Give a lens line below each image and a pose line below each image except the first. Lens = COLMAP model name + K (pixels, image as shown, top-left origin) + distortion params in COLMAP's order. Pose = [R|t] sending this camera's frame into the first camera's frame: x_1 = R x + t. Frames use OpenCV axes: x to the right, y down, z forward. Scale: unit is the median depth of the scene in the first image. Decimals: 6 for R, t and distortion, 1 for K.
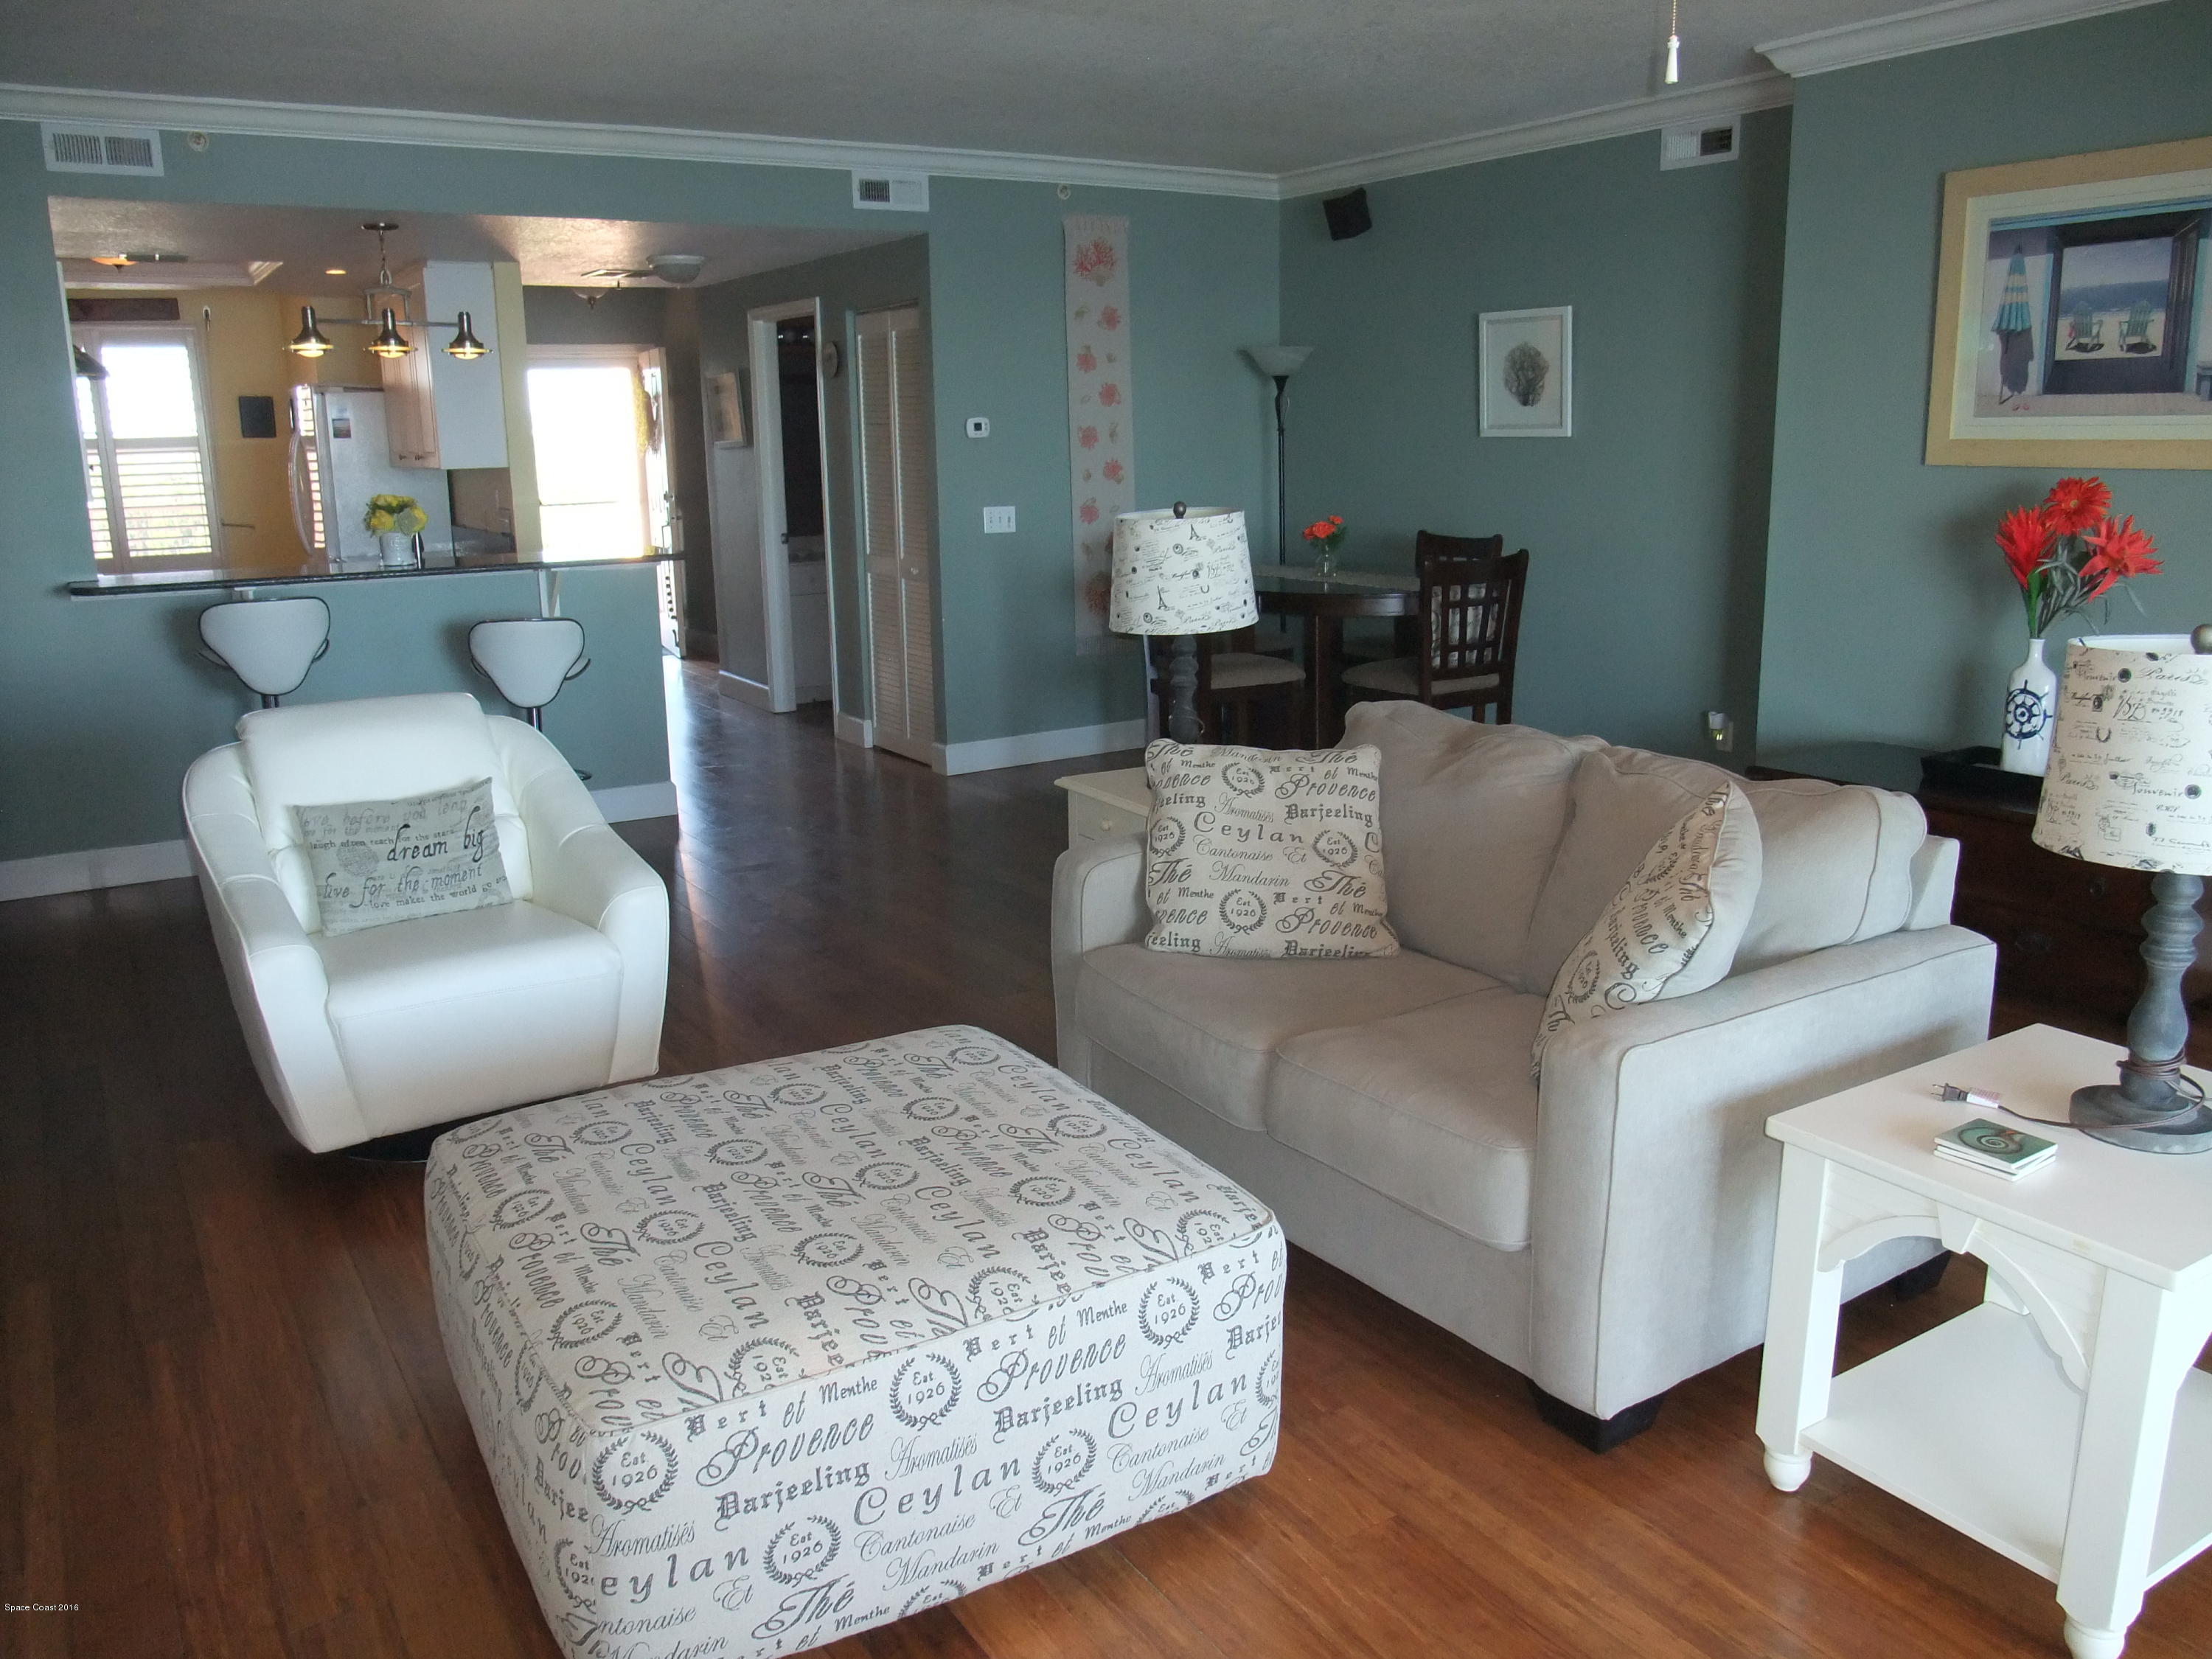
lens RADIAL K [[1706.9, 0, 1121.9], [0, 1706.9, 808.9], [0, 0, 1]] dist [-0.083382, 0.058759]
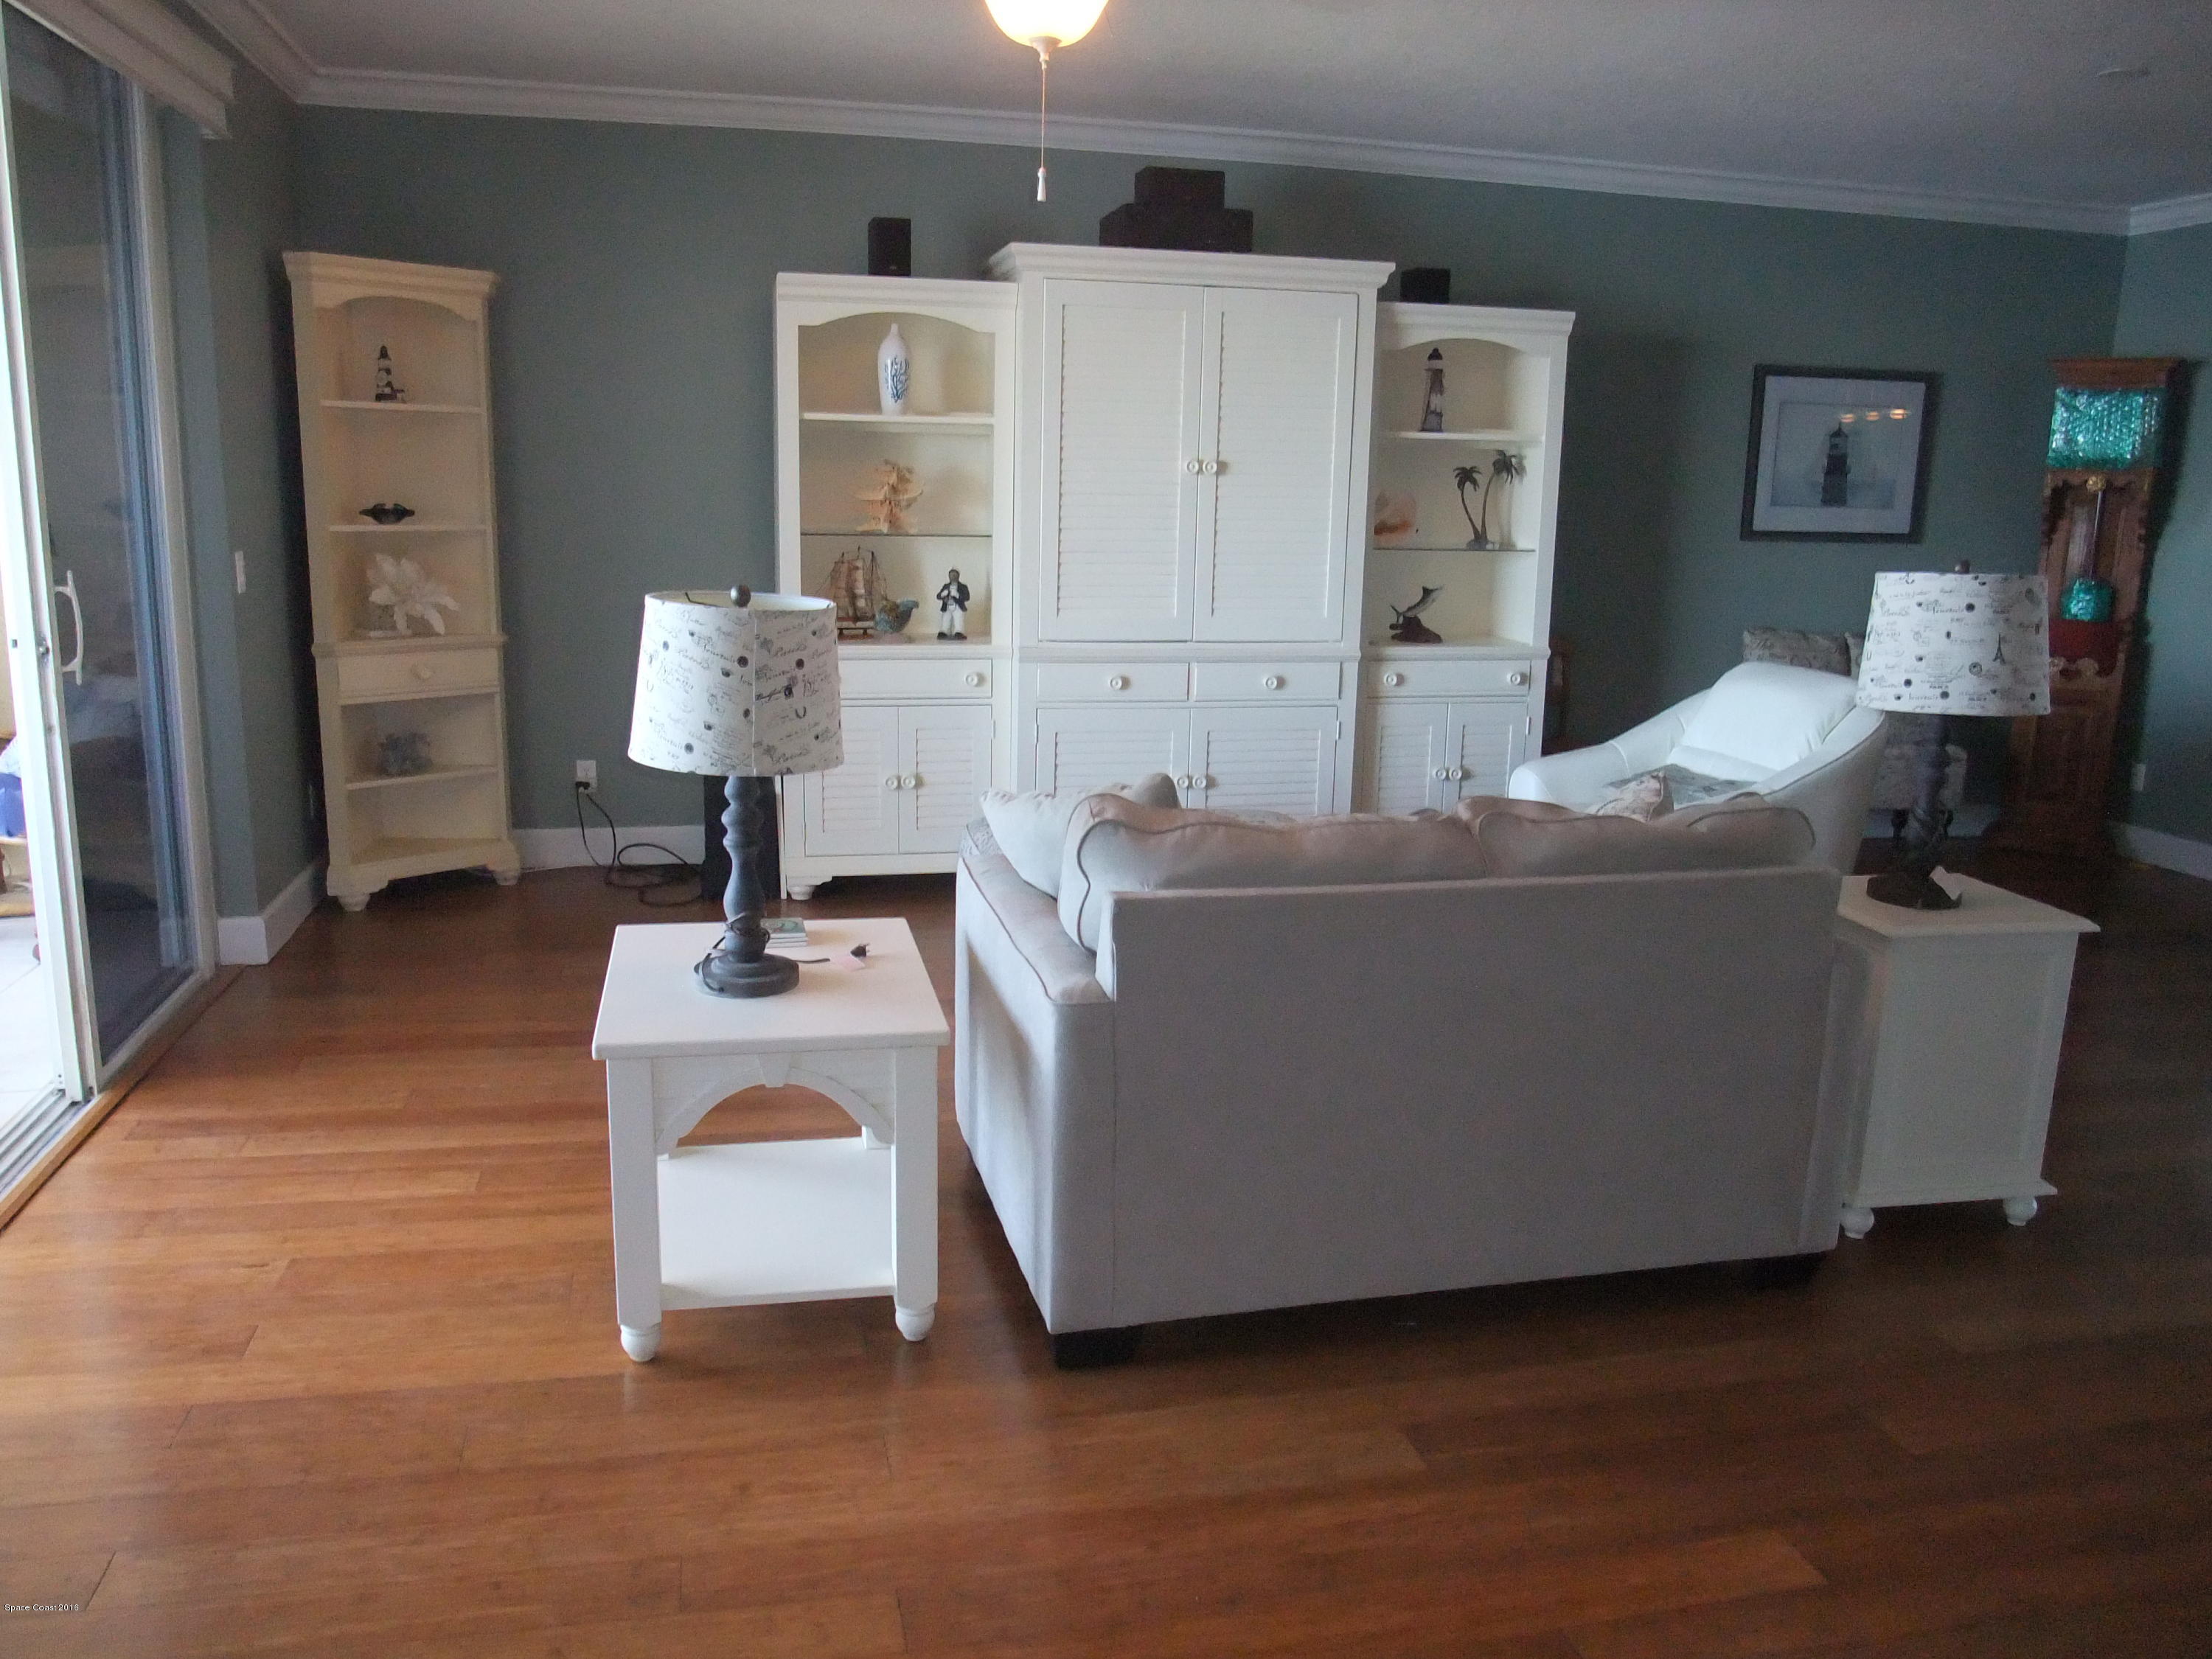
lens RADIAL K [[1706.9, 0, 1103.9], [0, 1706.9, 825.9], [0, 0, 1]] dist [-0.083382, 0.058759]
pose [[-0.347247, 0.198186, -0.916592, 0.786500], [-0.224530, 0.931413, 0.286453, -0.163817], [0.910498, 0.305273, -0.278932, 0.723684]]
